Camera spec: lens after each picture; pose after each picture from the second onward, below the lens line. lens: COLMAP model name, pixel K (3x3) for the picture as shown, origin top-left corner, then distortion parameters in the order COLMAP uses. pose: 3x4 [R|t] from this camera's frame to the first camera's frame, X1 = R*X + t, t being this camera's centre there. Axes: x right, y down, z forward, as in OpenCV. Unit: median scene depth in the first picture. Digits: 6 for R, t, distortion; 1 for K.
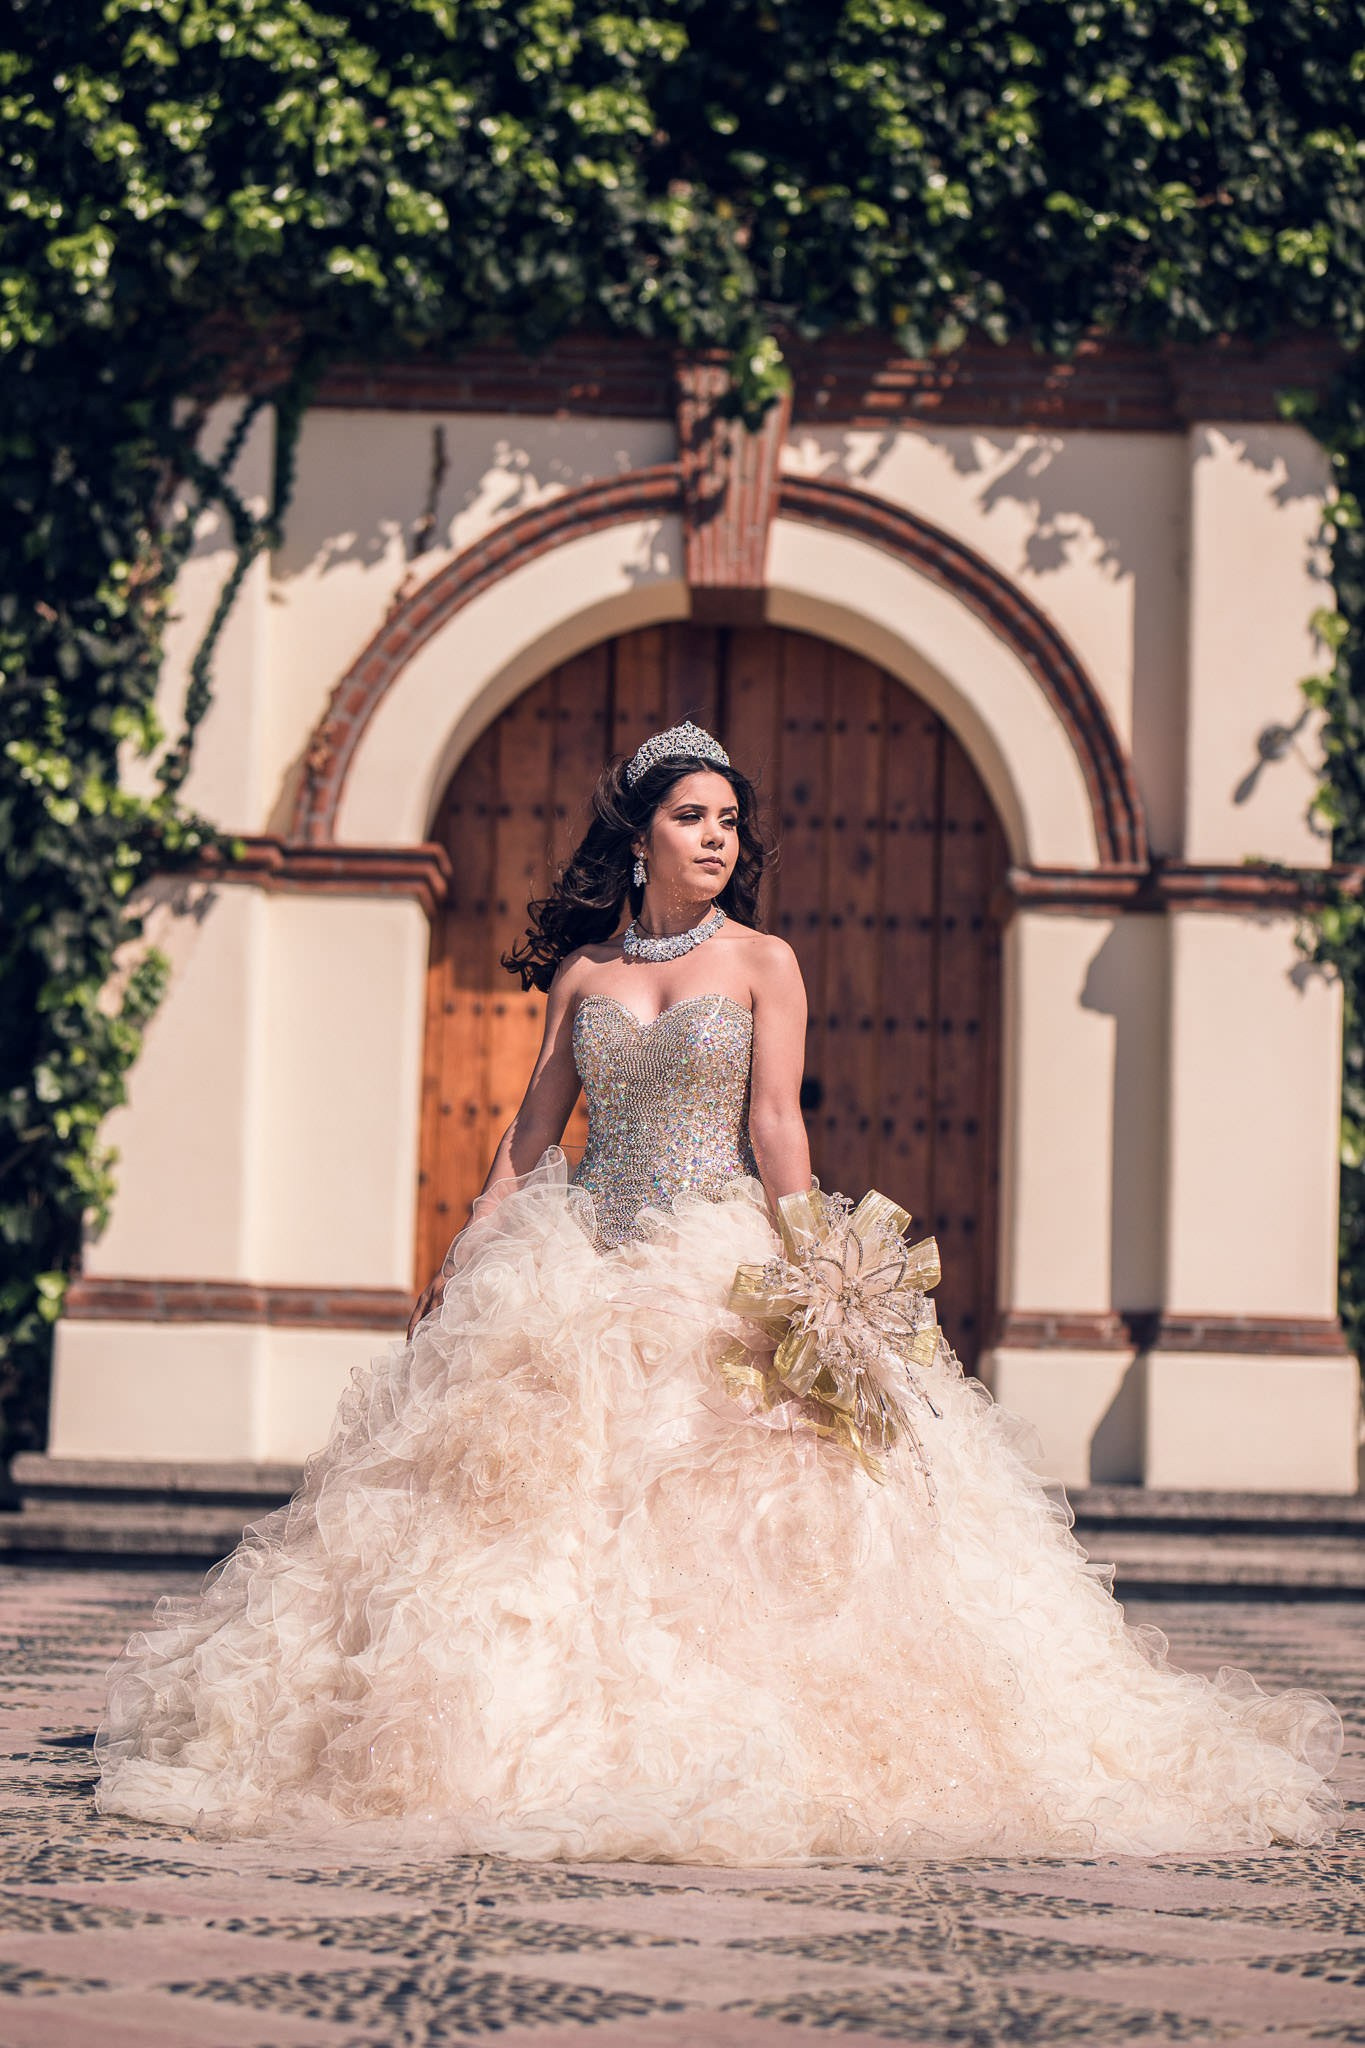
lens RADIAL K [[4709.2, 0, 682.5], [0, 4709.2, 1024.0], [0, 0, 1]] dist [0.014015, 0.950983]
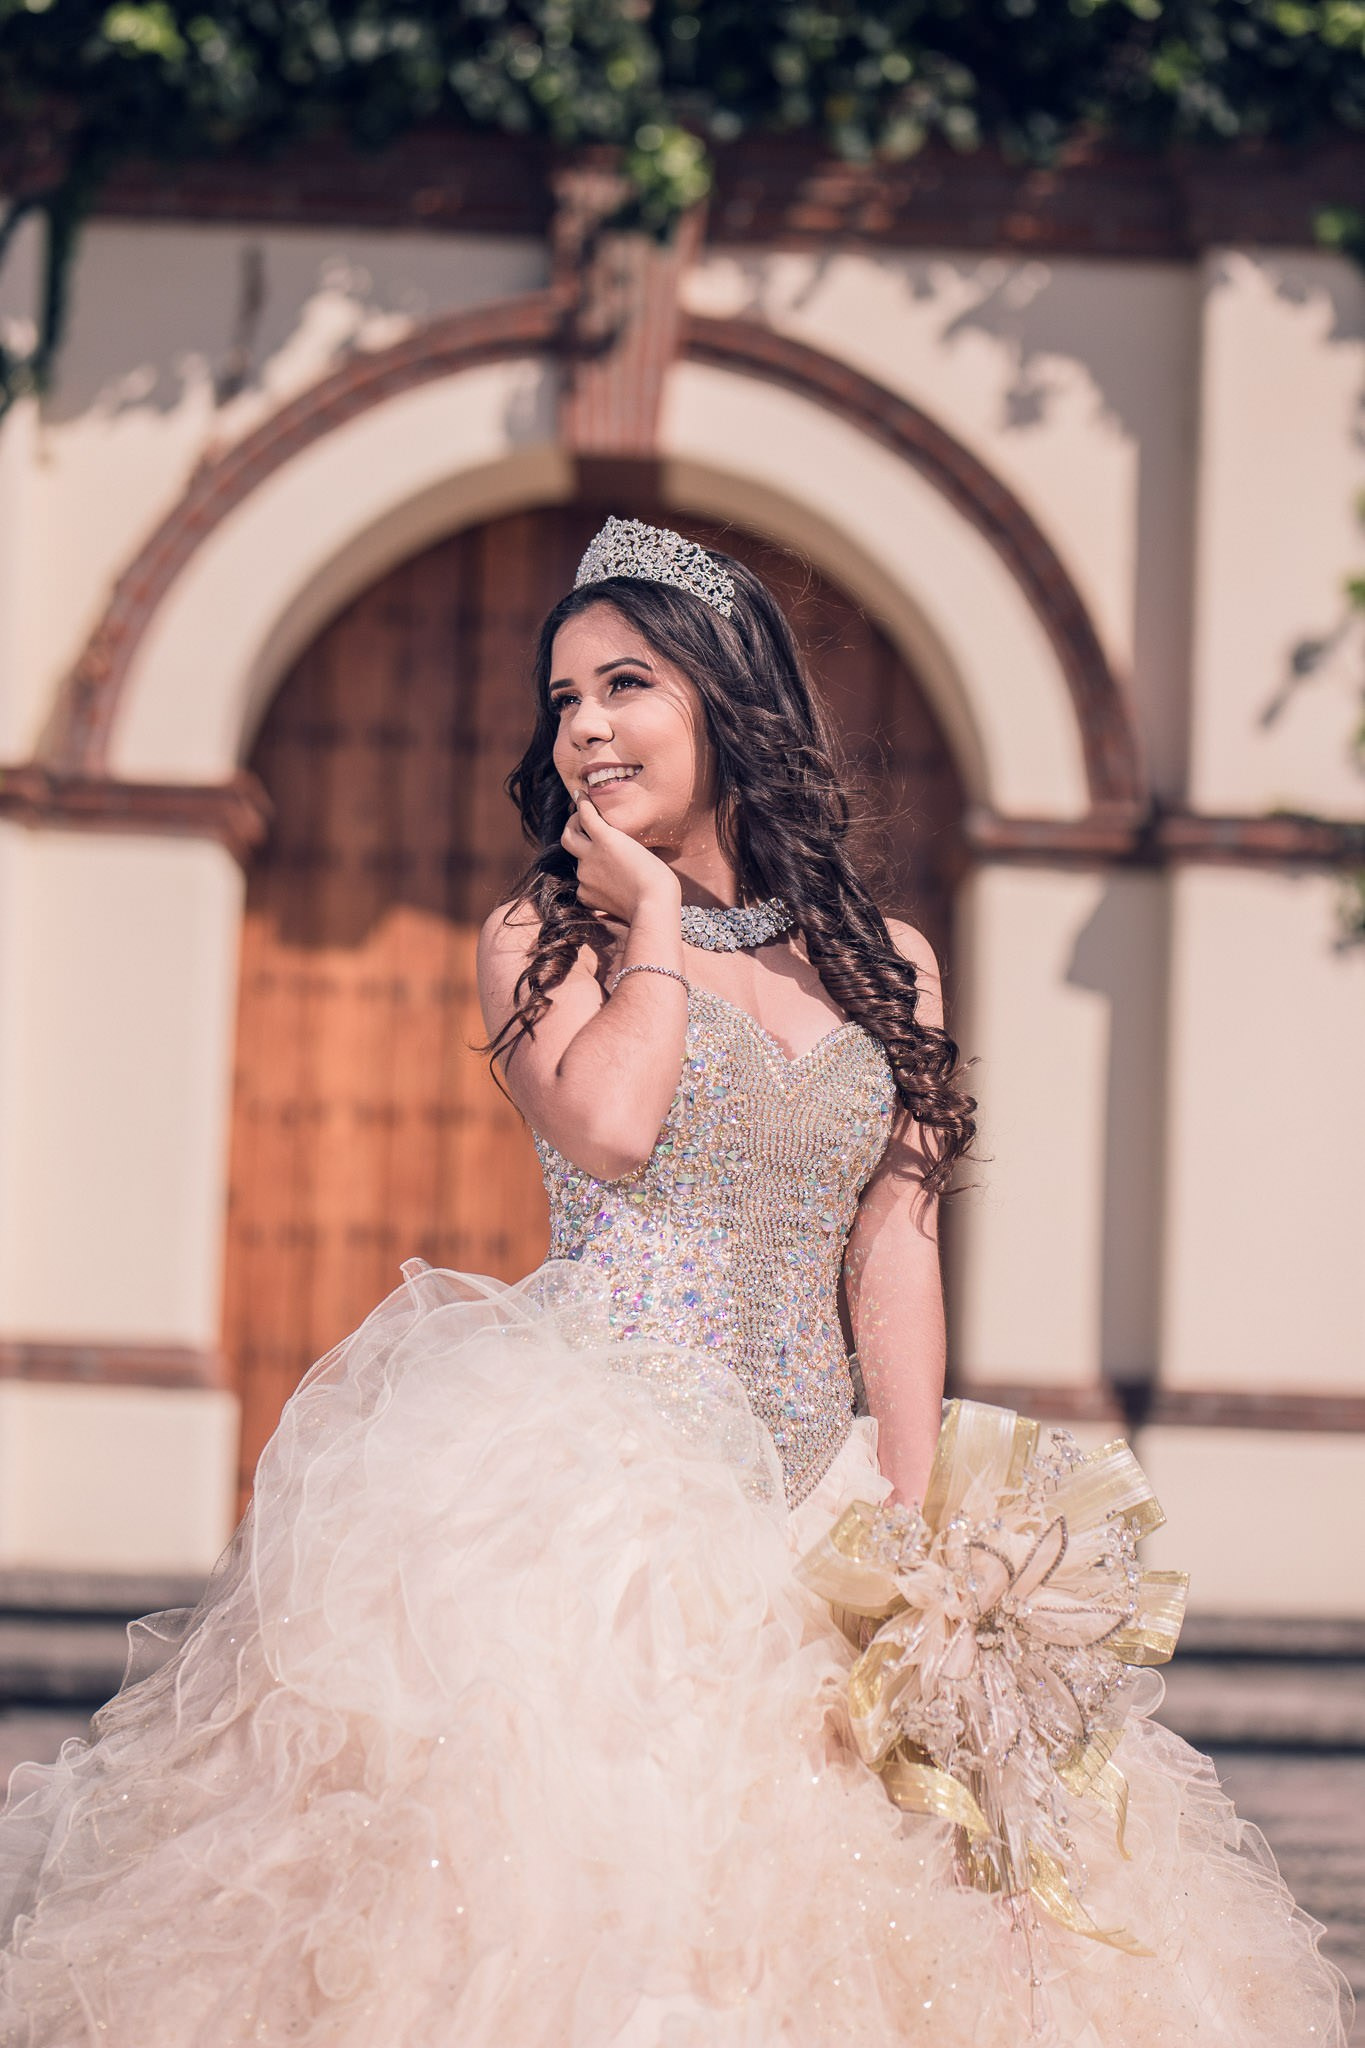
lens RADIAL K [[4709.2, 0, 682.5], [0, 4709.2, 1024.0], [0, 0, 1]] dist [0.014015, 0.950983]
pose [[0.999850, 0.008097, 0.015287, 0.009398], [-0.008242, 0.999922, 0.009434, -0.004820], [-0.015209, -0.009559, 0.999839, 0.212277]]
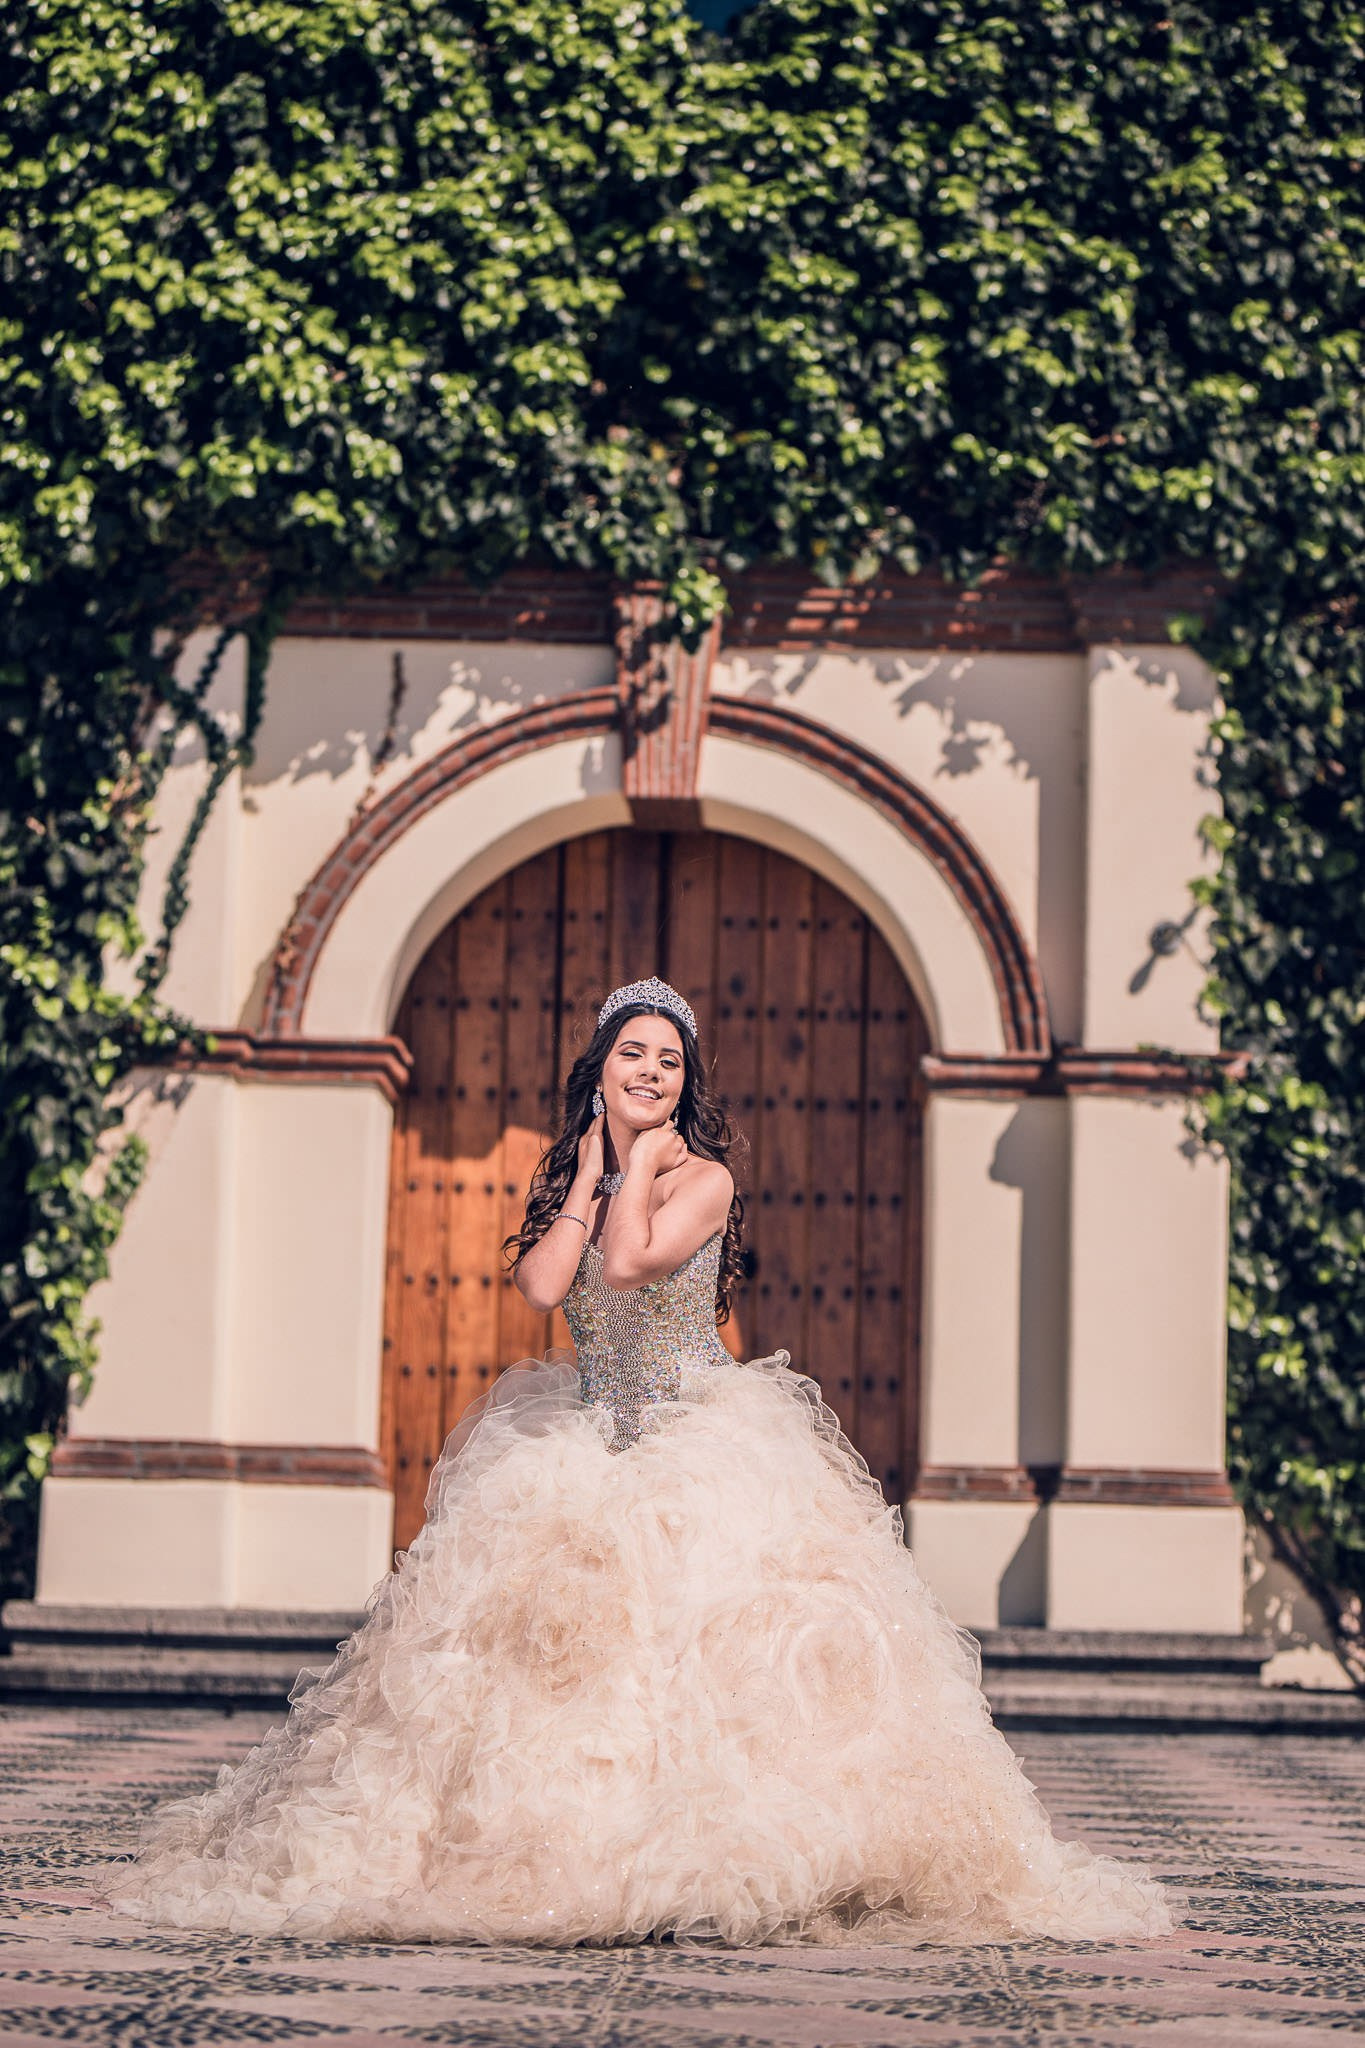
lens RADIAL K [[4709.2, 0, 682.5], [0, 4709.2, 1024.0], [0, 0, 1]] dist [0.014015, 0.950983]
pose [[0.999784, -0.005944, -0.019926, 0.035902], [0.005317, 0.999494, -0.031354, -0.006658], [0.020102, 0.031241, 0.999310, -0.084556]]
